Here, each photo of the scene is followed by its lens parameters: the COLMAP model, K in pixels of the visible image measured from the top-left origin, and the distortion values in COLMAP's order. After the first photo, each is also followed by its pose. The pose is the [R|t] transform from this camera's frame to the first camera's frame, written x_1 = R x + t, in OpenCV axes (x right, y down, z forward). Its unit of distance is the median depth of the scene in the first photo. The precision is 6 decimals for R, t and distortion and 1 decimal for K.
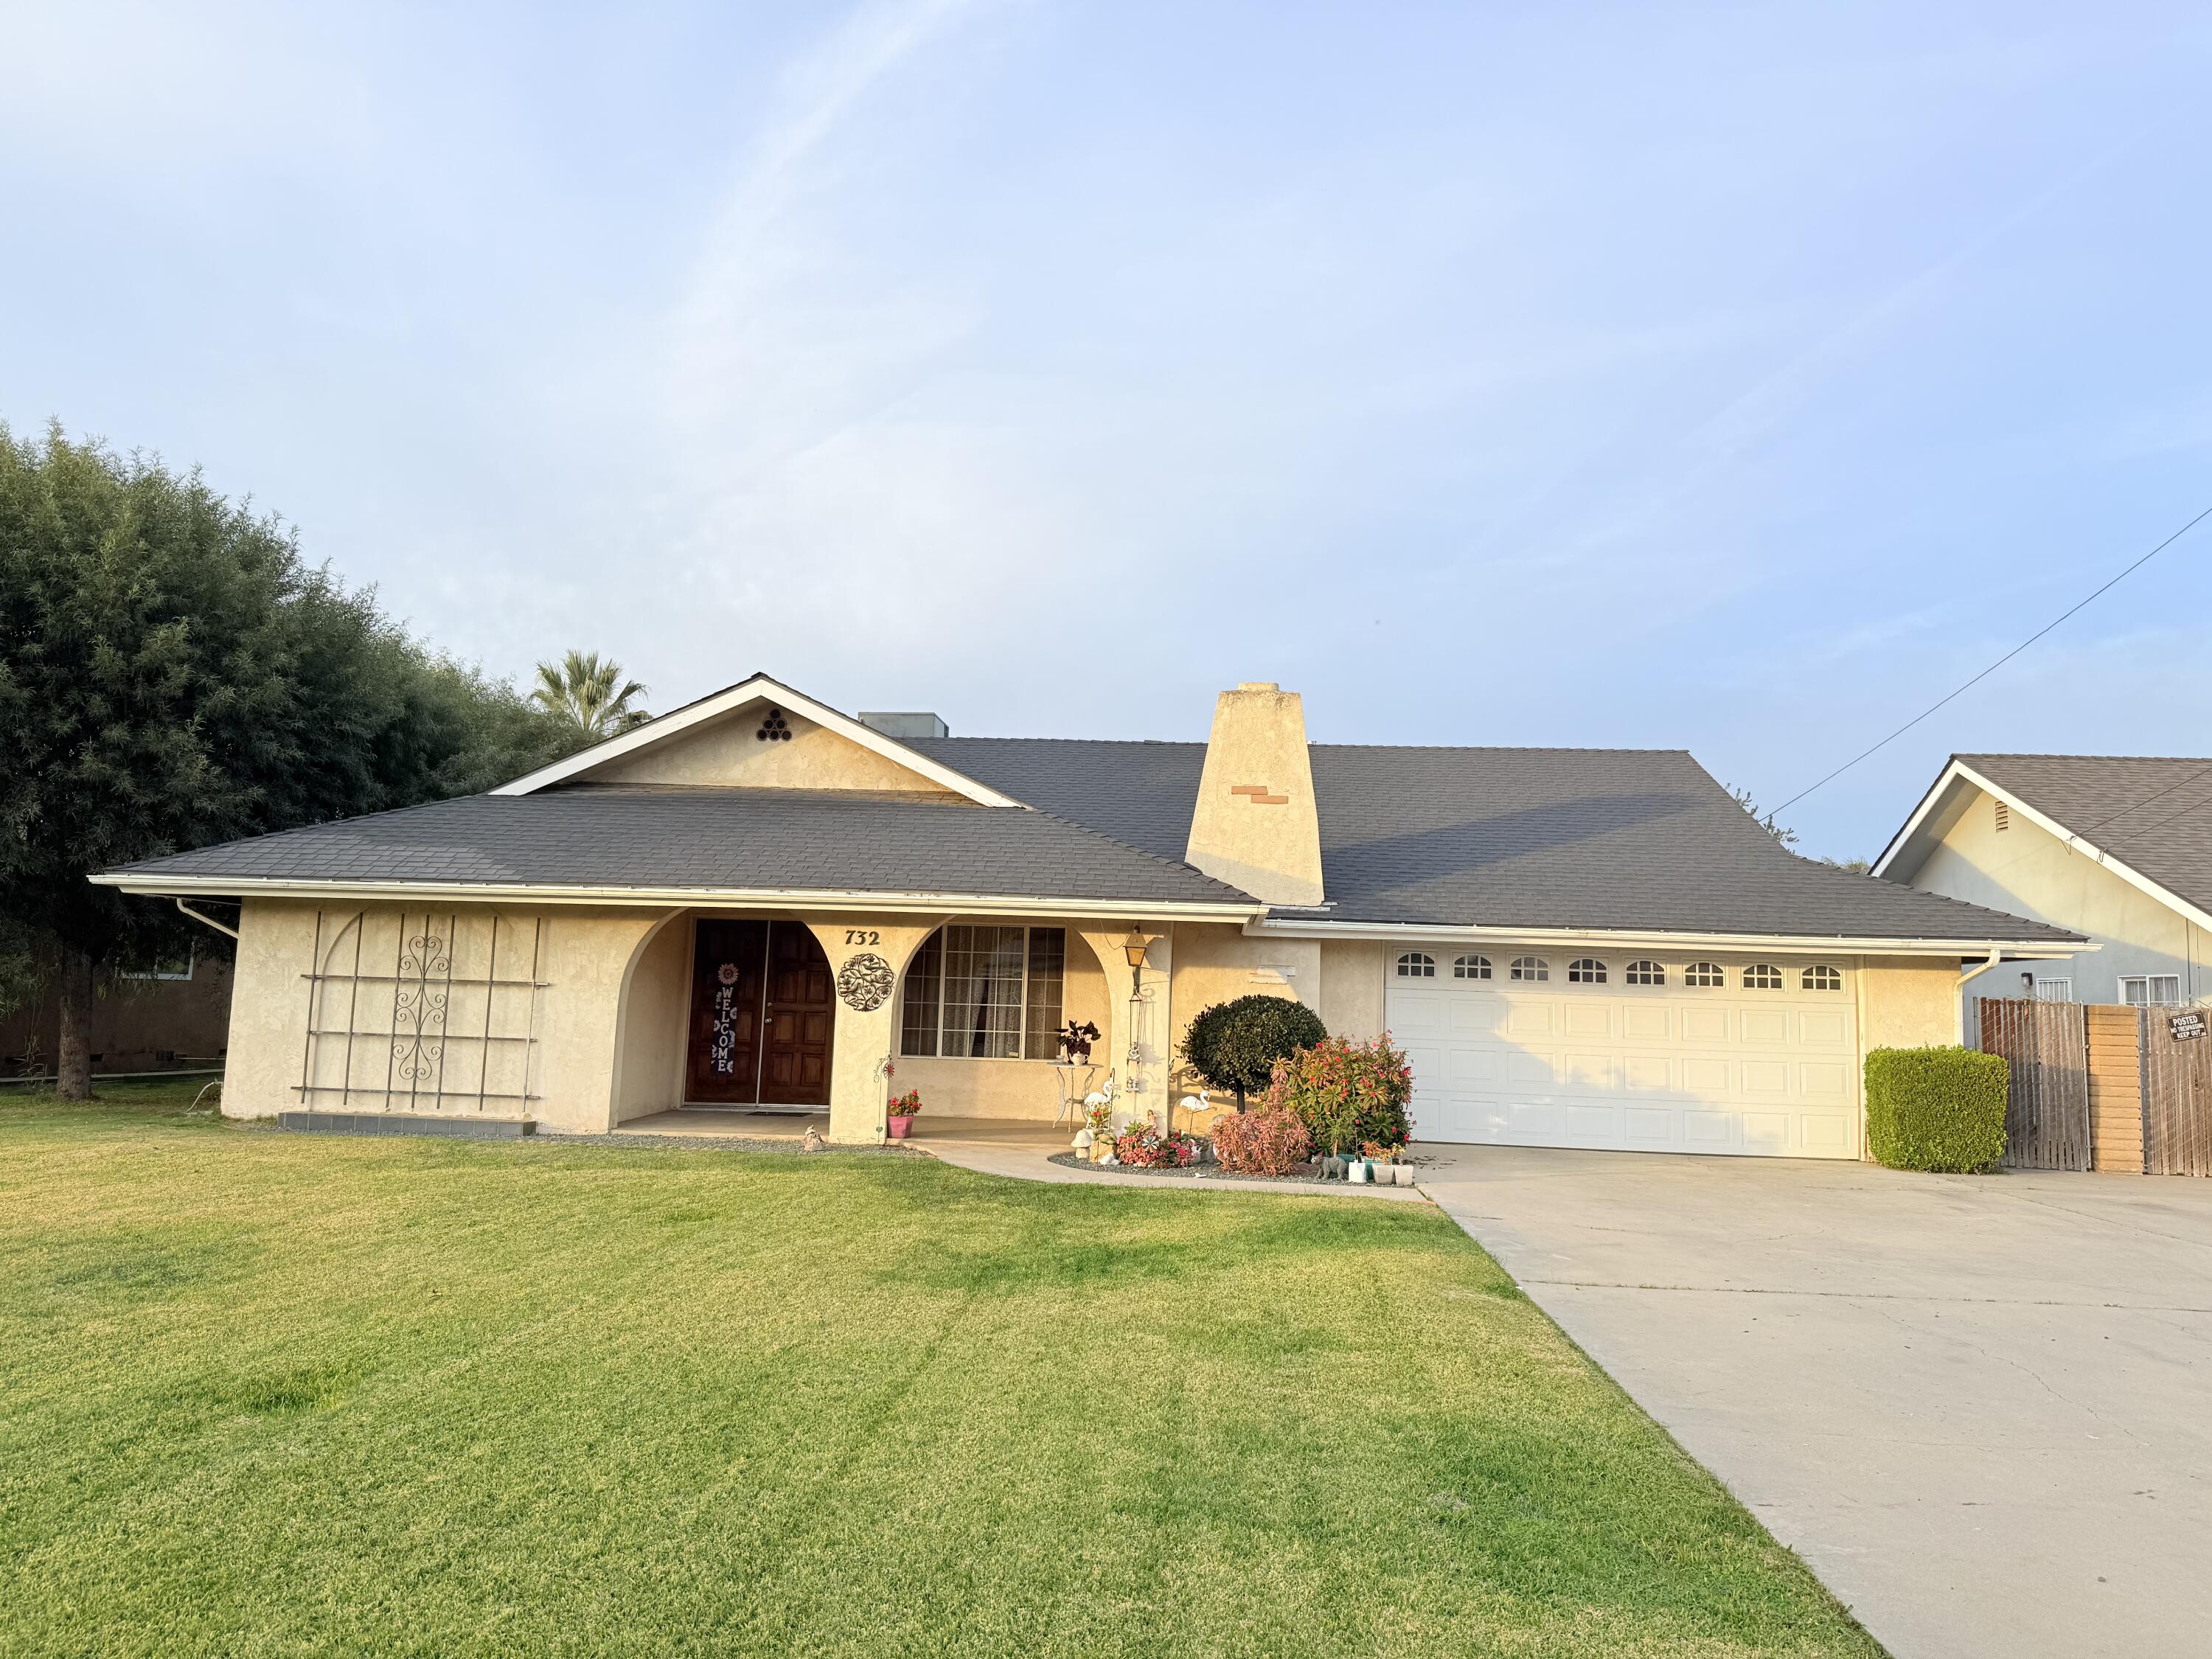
lens RADIAL K [[1545.8, 0, 1106.0], [0, 1545.8, 829.5], [0, 0, 1]] dist [0.145999, -0.251347]
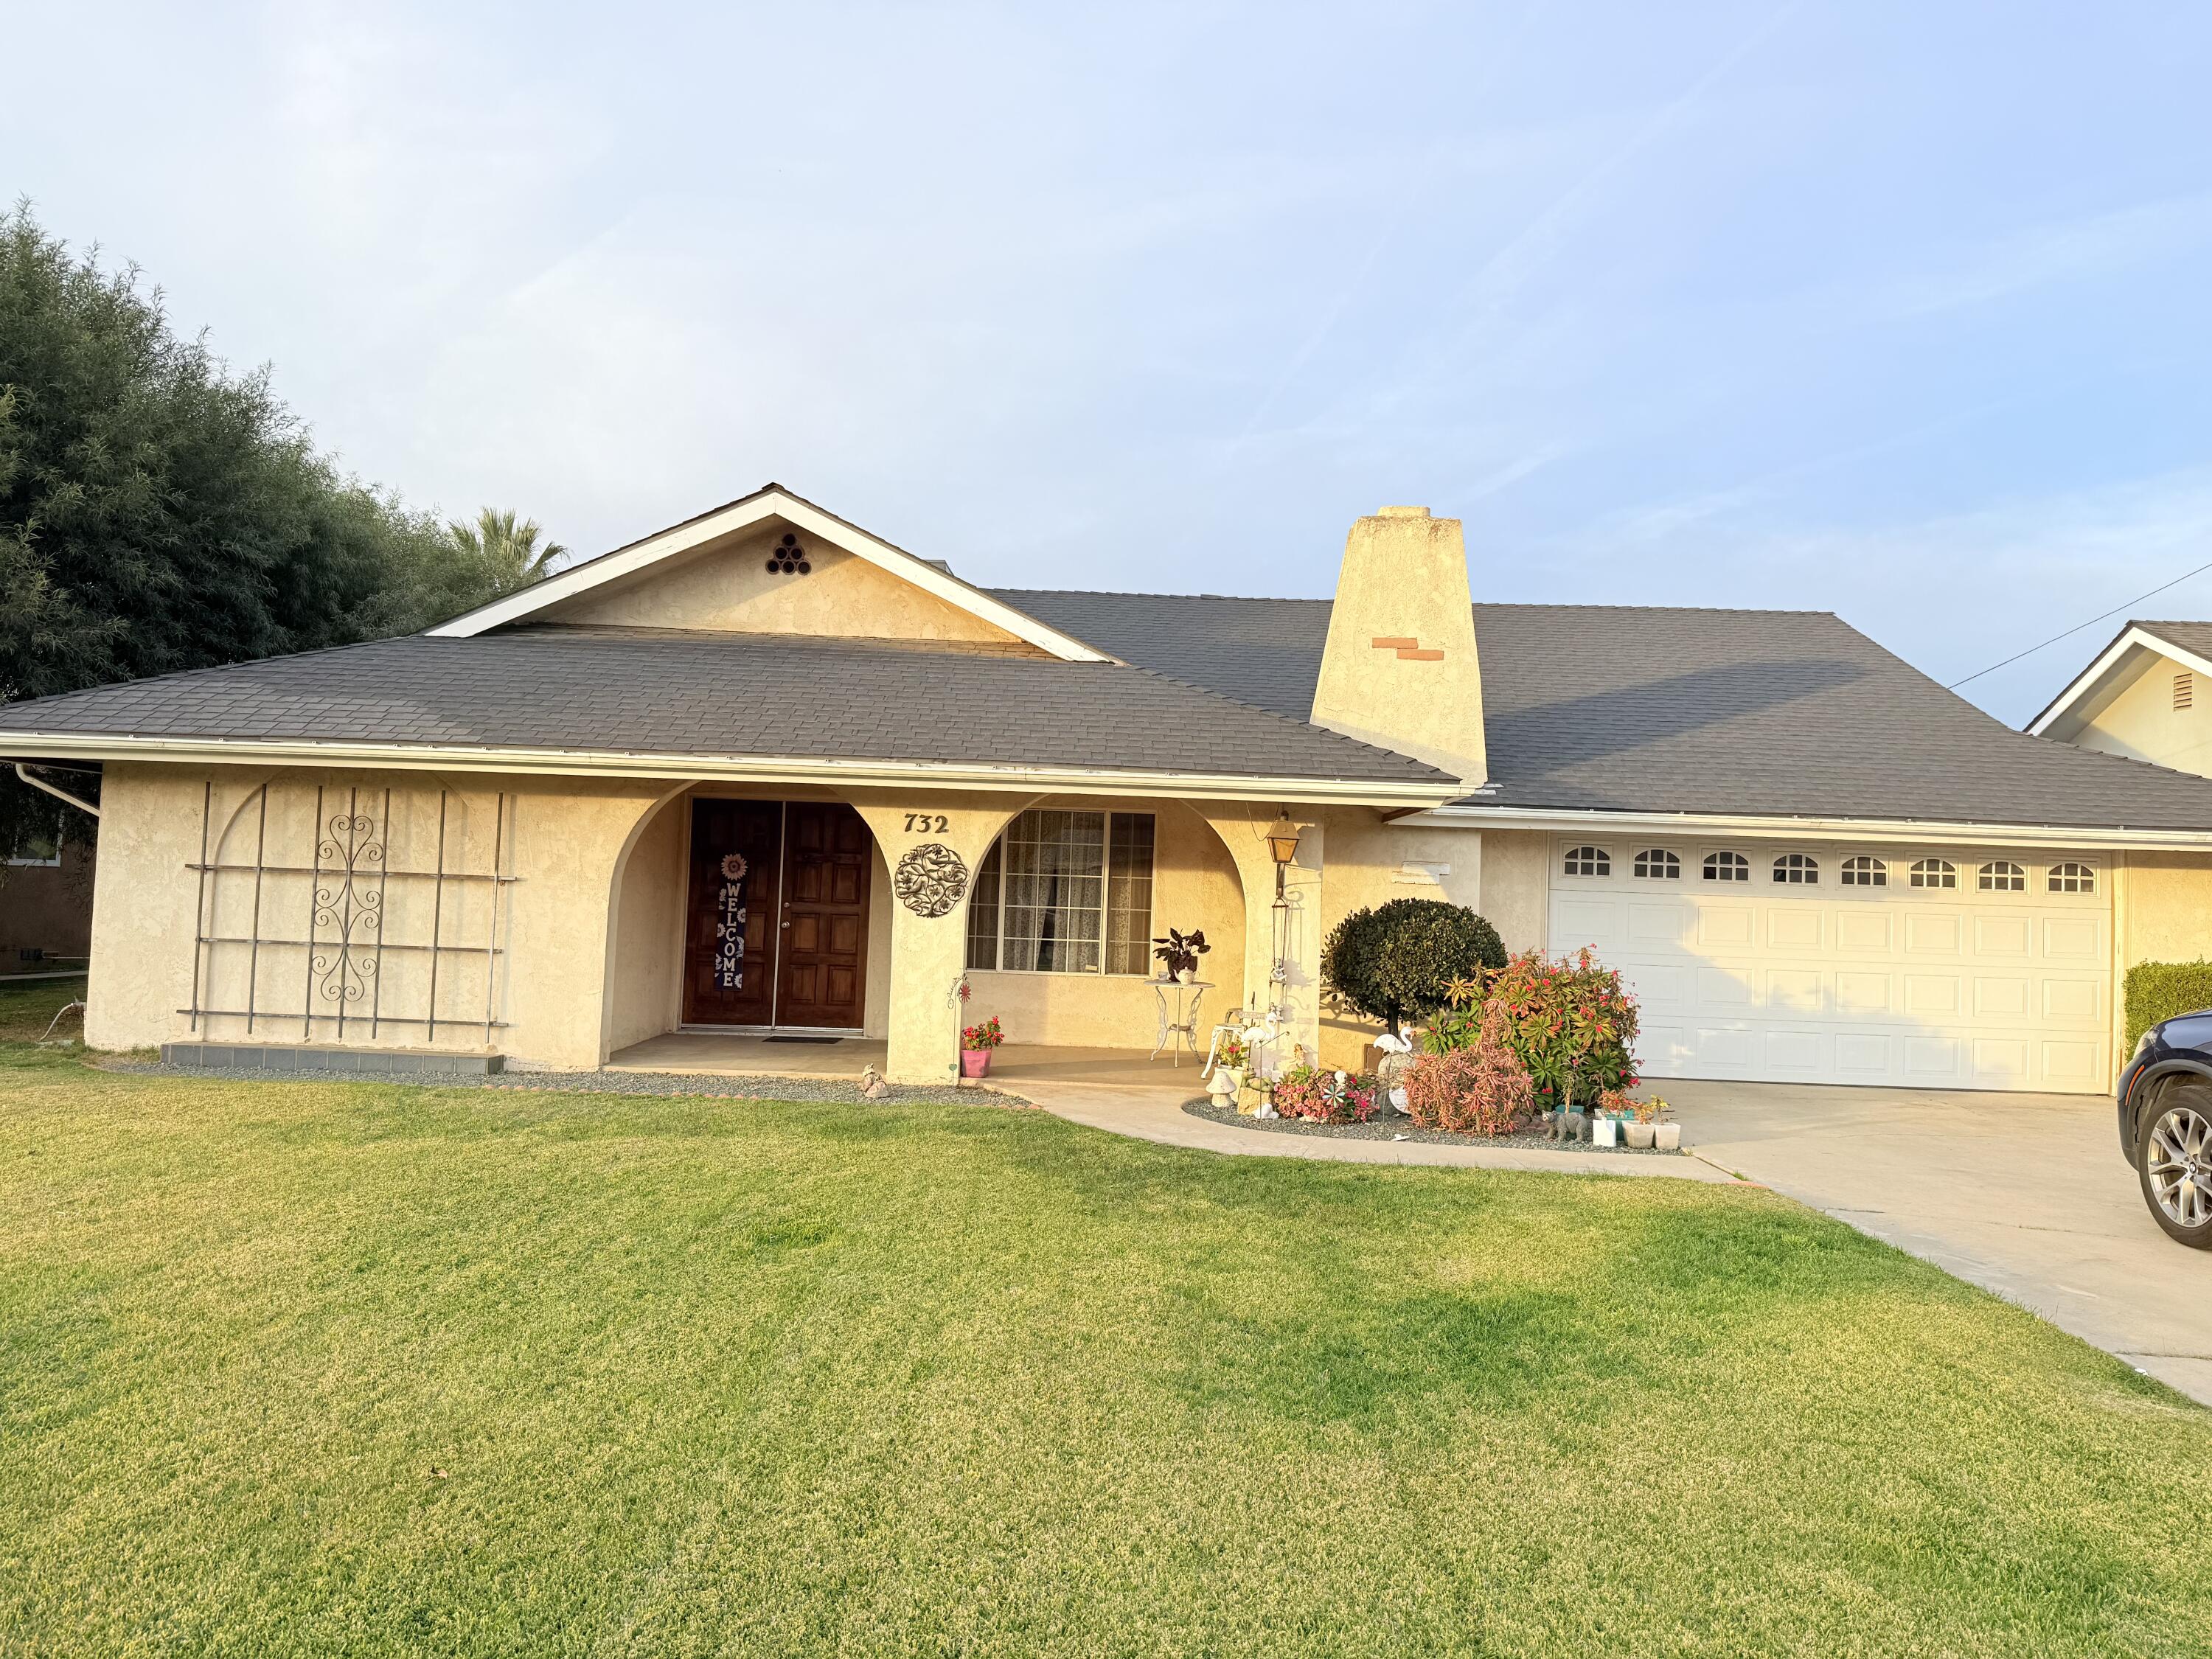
lens RADIAL K [[1554.2, 0, 1108.5], [0, 1554.2, 837.5], [0, 0, 1]] dist [0.101830, -0.131486]
pose [[0.998671, 0.006388, 0.051146, -0.101015], [-0.010316, 0.996986, 0.076897, 0.015184], [-0.050501, -0.077323, 0.995726, 0.210373]]
